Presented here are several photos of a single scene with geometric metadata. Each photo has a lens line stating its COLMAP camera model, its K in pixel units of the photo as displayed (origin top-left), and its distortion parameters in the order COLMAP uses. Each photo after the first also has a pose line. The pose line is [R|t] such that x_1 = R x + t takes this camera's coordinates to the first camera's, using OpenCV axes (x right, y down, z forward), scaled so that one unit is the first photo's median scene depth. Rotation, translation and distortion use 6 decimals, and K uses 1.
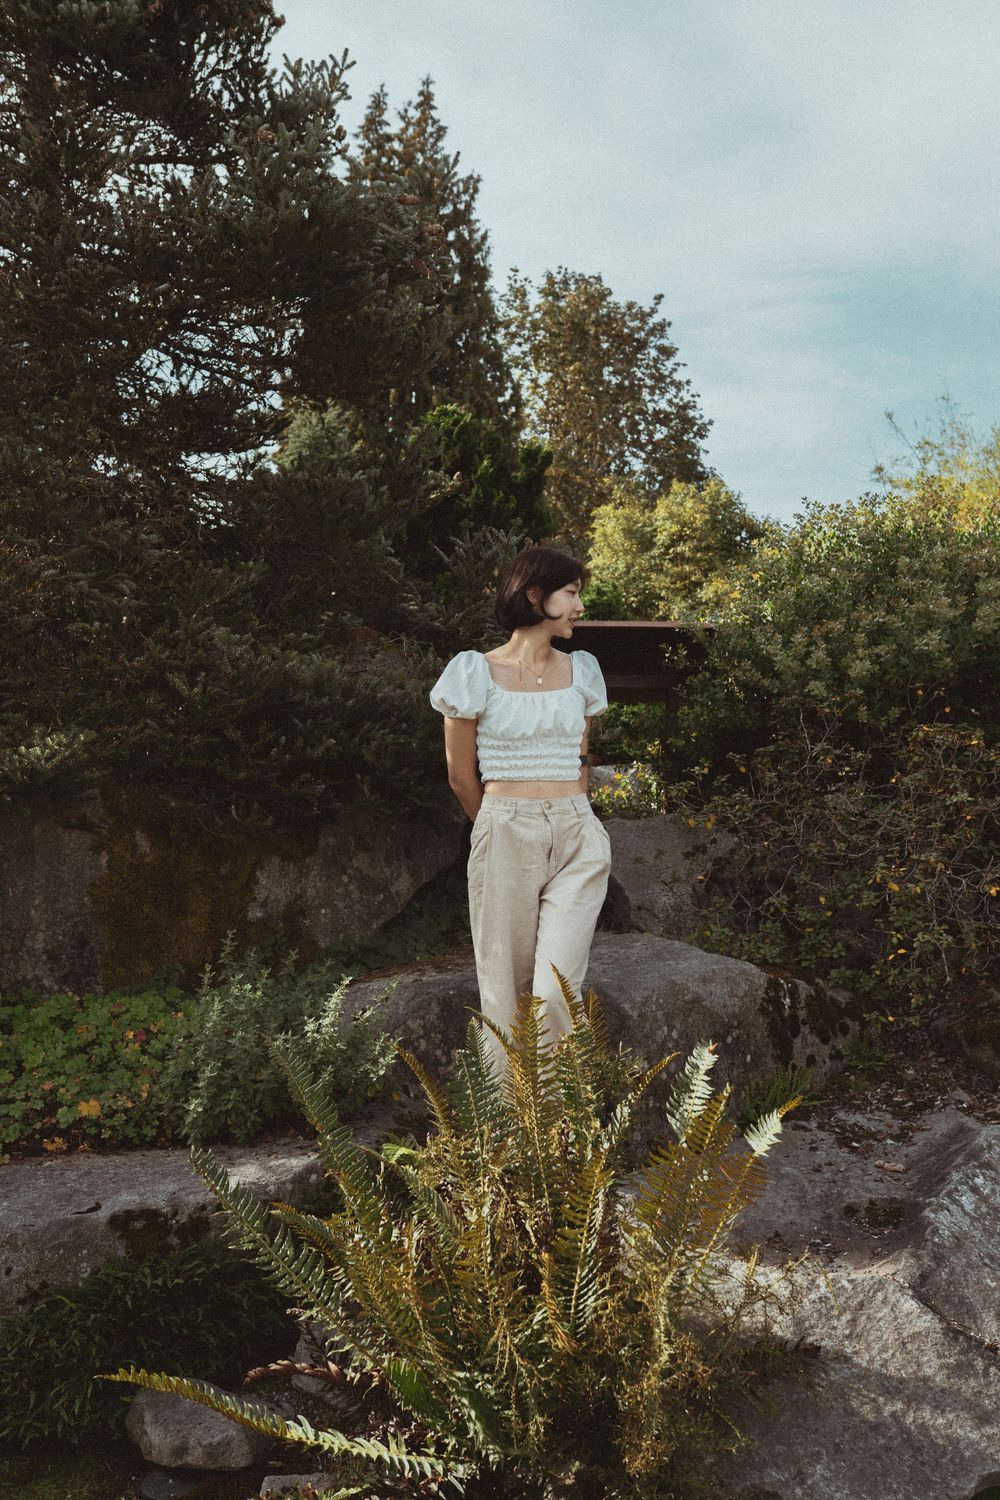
lens RADIAL K [[1469.9, 0, 502.4], [0, 1469.9, 736.5], [0, 0, 1]] dist [-0.017866, 0.000000]
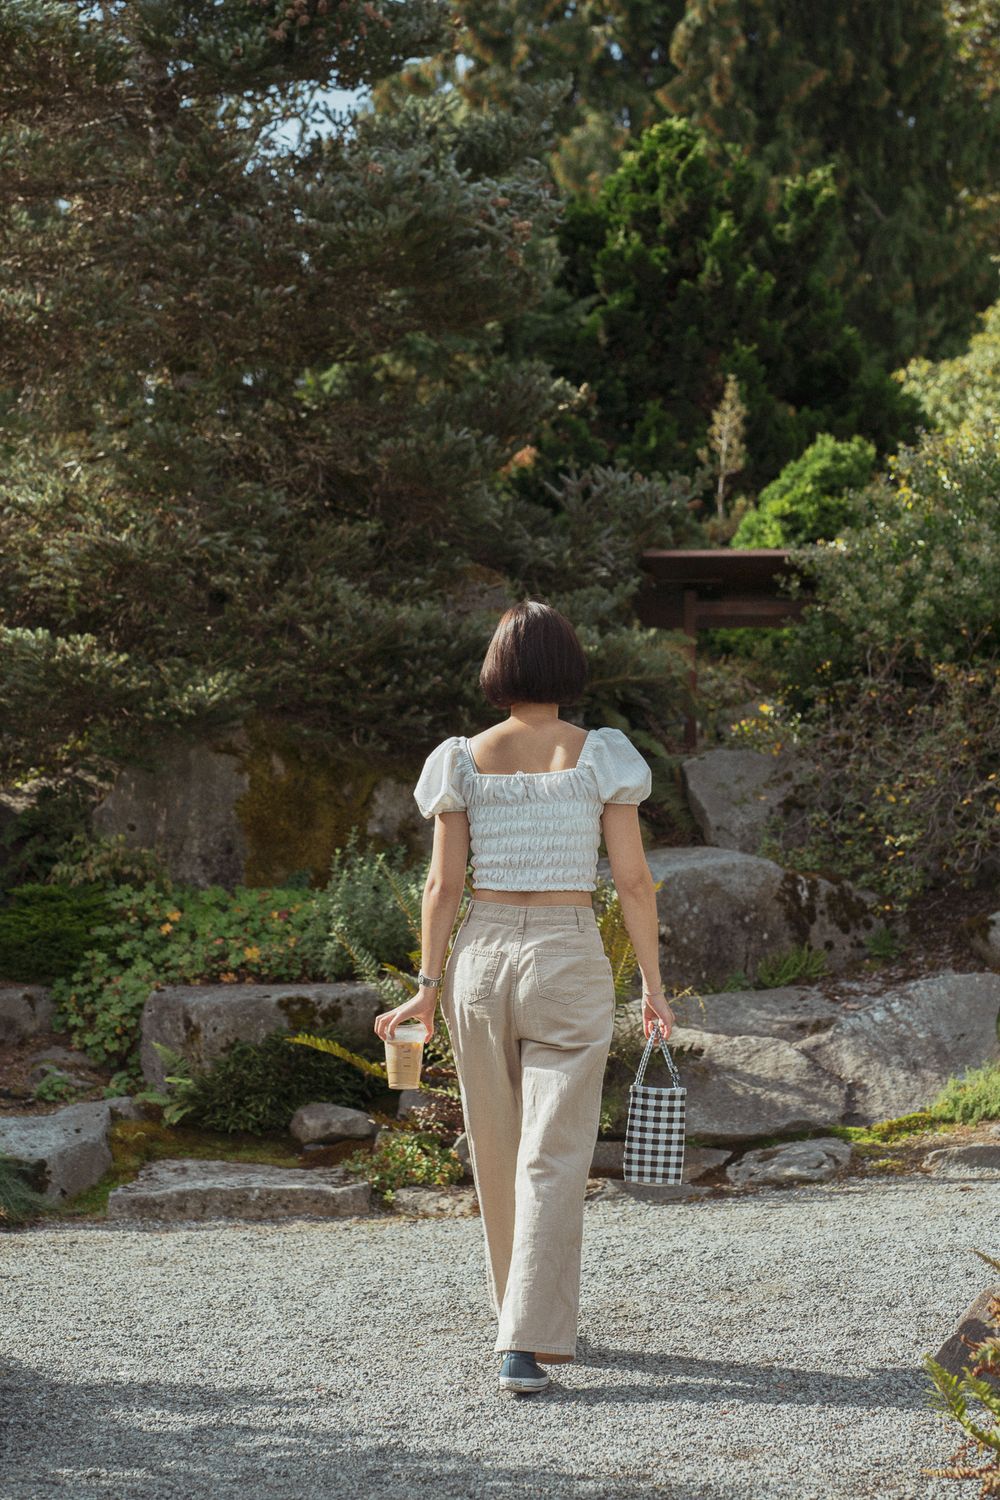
lens RADIAL K [[3630.9, 0, 501.0], [0, 3630.9, 750.6], [0, 0, 1]] dist [0.136290, 0.000000]
pose [[0.991019, 0.000600, -0.133719, 0.343704], [0.004673, 0.999224, 0.039111, -0.056333], [0.133639, -0.039385, 0.990247, -1.989260]]
